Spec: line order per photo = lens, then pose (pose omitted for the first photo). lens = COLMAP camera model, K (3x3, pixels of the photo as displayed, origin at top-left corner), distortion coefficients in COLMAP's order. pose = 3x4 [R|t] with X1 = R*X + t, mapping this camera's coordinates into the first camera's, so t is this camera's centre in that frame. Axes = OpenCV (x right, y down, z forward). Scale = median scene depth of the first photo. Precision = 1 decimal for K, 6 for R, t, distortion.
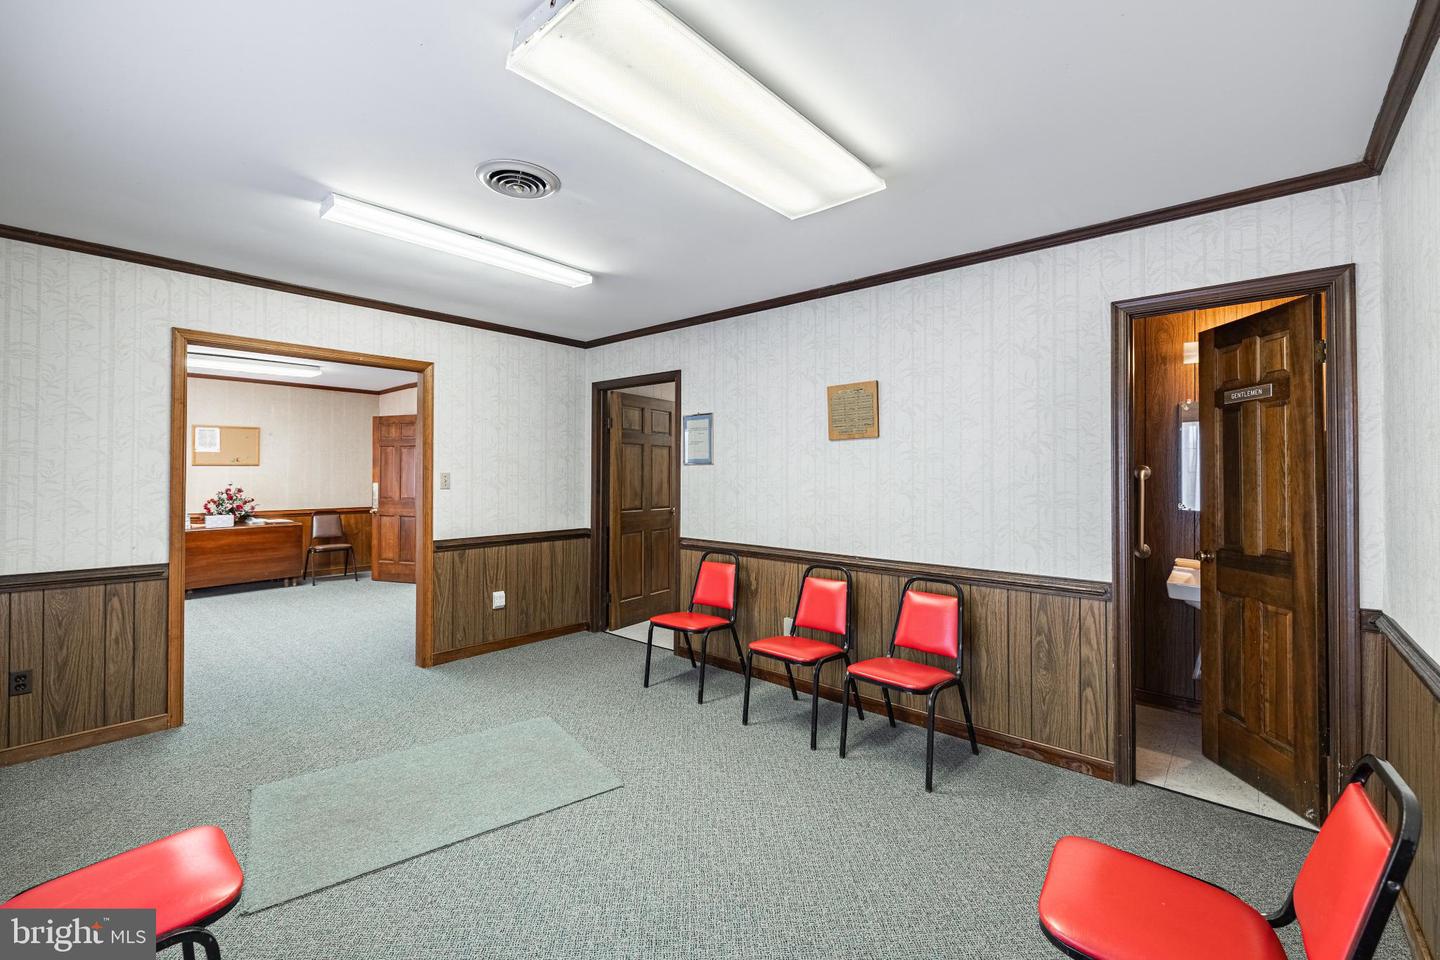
lens RADIAL K [[609.5, 0, 727.4], [0, 609.5, 473.4], [0, 0, 1]] dist [0.003243, -0.000779]
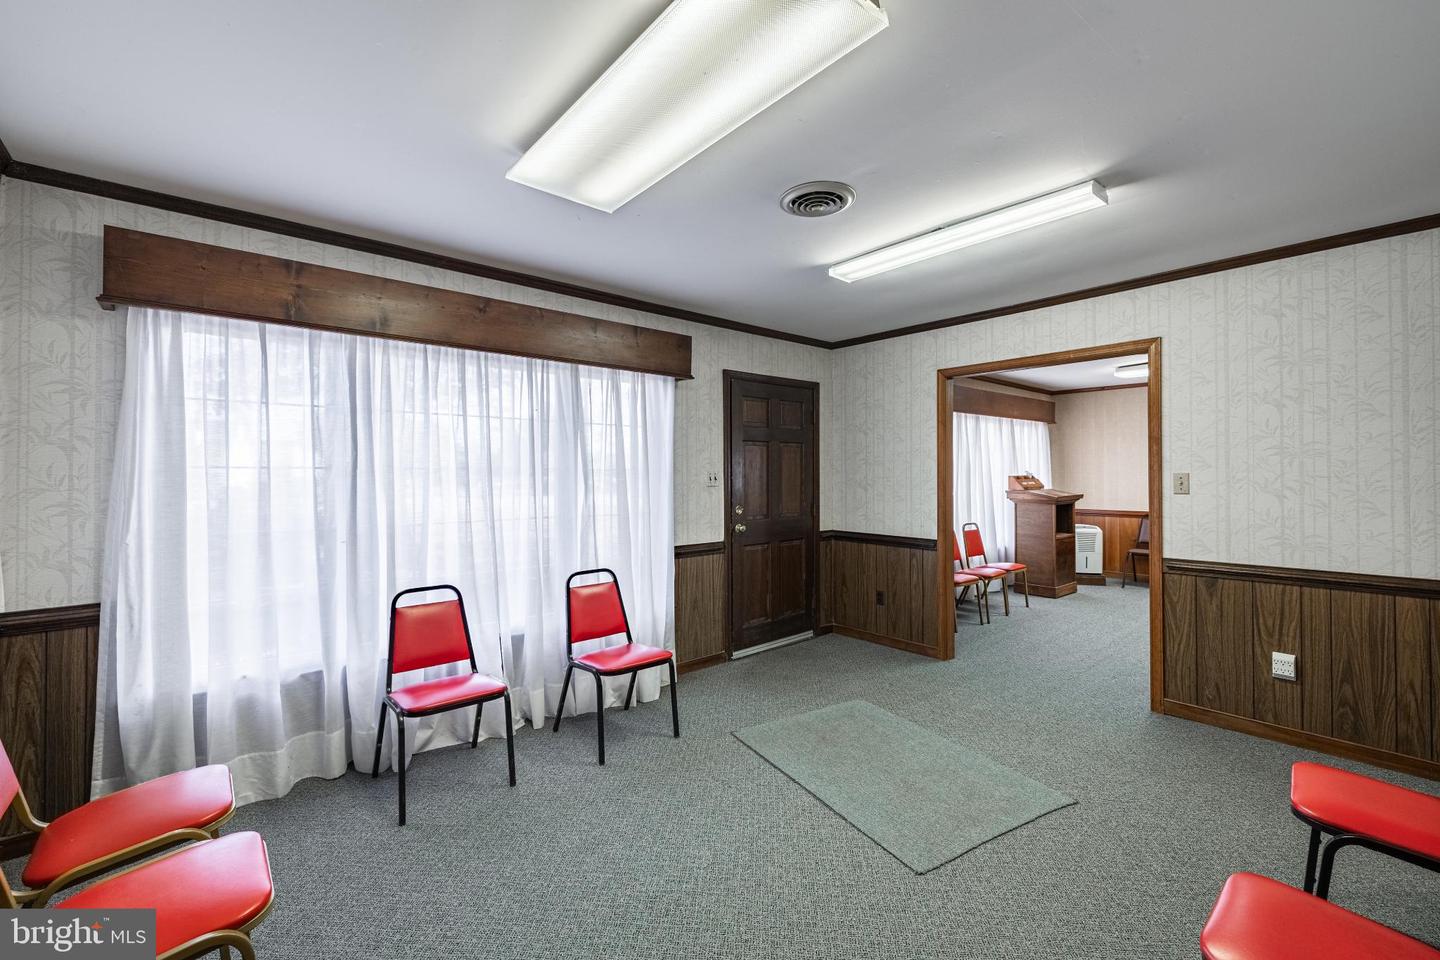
lens RADIAL K [[609.5, 0, 717.4], [0, 609.5, 472.2], [0, 0, 1]] dist [0.003243, -0.000779]
pose [[-0.159395, -0.008998, -0.987174, 0.407066], [0.003100, 0.999949, -0.009615, 0.003726], [0.987210, -0.004593, -0.159359, 0.551446]]
